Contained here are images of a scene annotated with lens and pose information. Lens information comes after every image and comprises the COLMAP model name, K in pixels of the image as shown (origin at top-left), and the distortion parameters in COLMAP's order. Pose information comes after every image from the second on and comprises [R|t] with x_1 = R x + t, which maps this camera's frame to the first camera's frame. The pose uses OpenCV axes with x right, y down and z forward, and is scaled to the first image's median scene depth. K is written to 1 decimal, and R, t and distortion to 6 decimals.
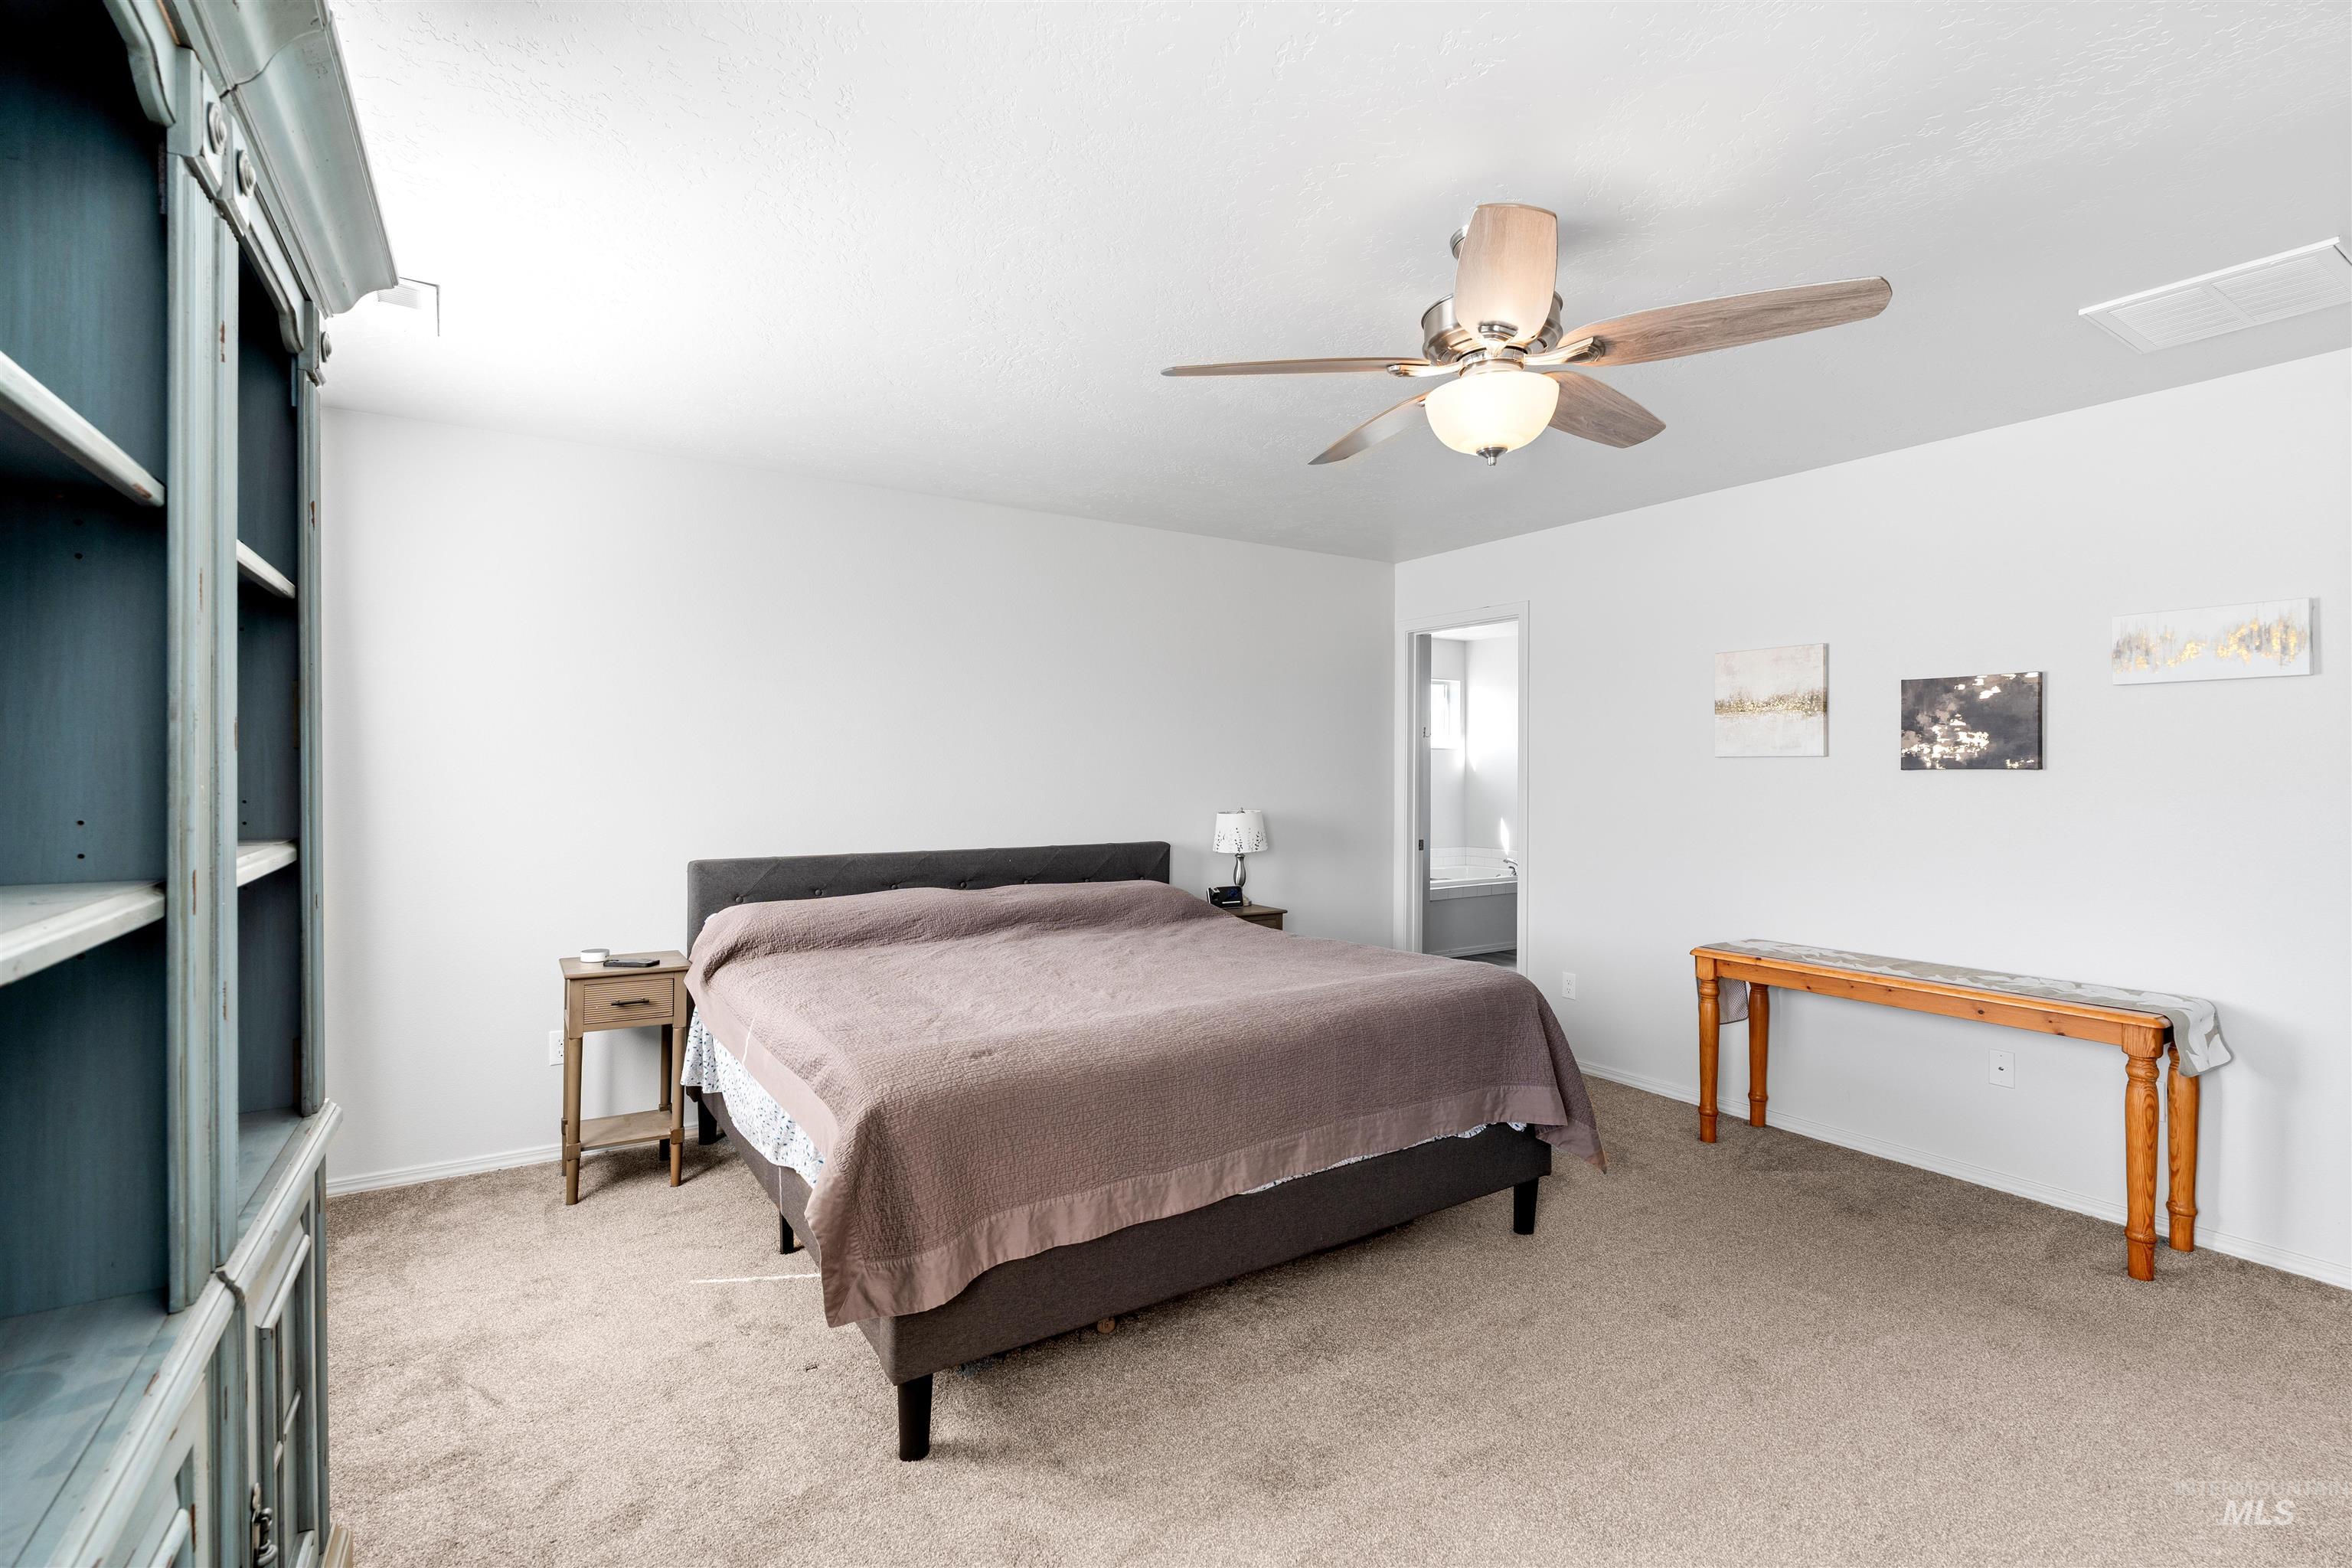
lens RADIAL K [[1049.8, 0, 1176.0], [0, 1049.8, 784.0], [0, 0, 1]] dist [-0.003453, 0.000561]
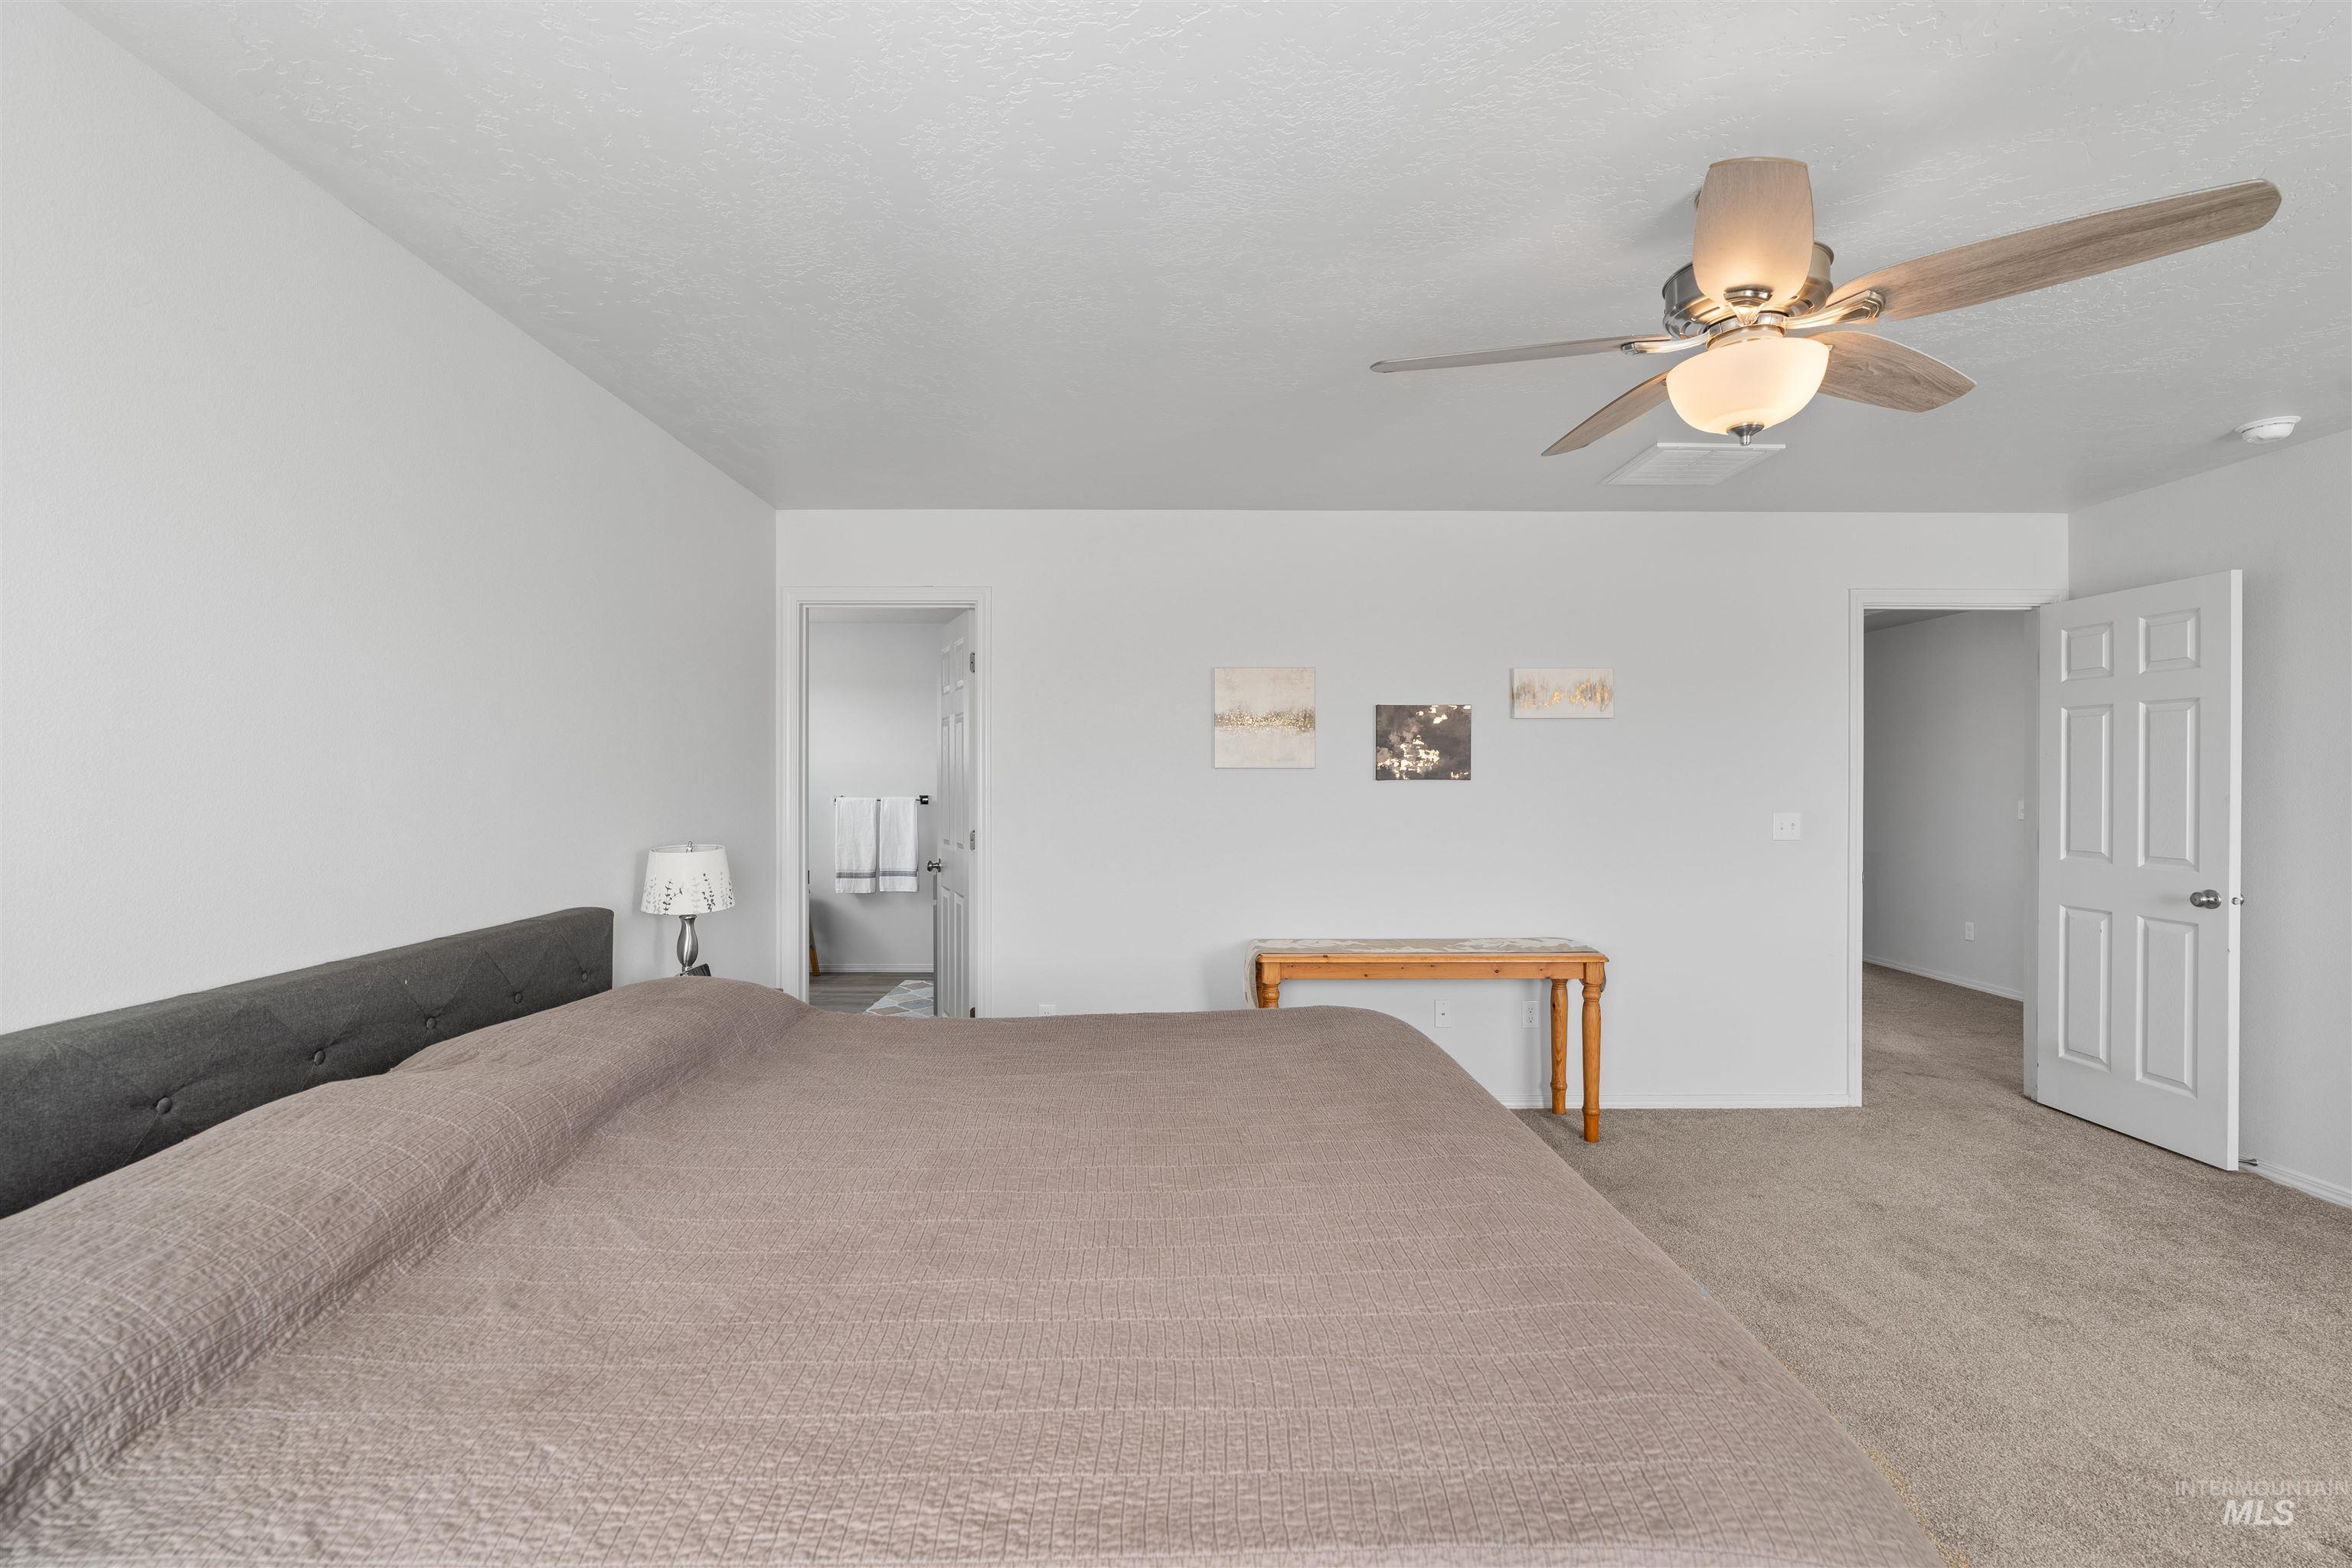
lens RADIAL K [[1049.8, 0, 1176.0], [0, 1049.8, 784.0], [0, 0, 1]] dist [-0.003453, 0.000561]
pose [[0.518622, -0.002880, 0.854999, -0.463531], [0.013819, 0.999892, -0.005014, -0.006630], [-0.854892, 0.014415, 0.518605, 0.602326]]
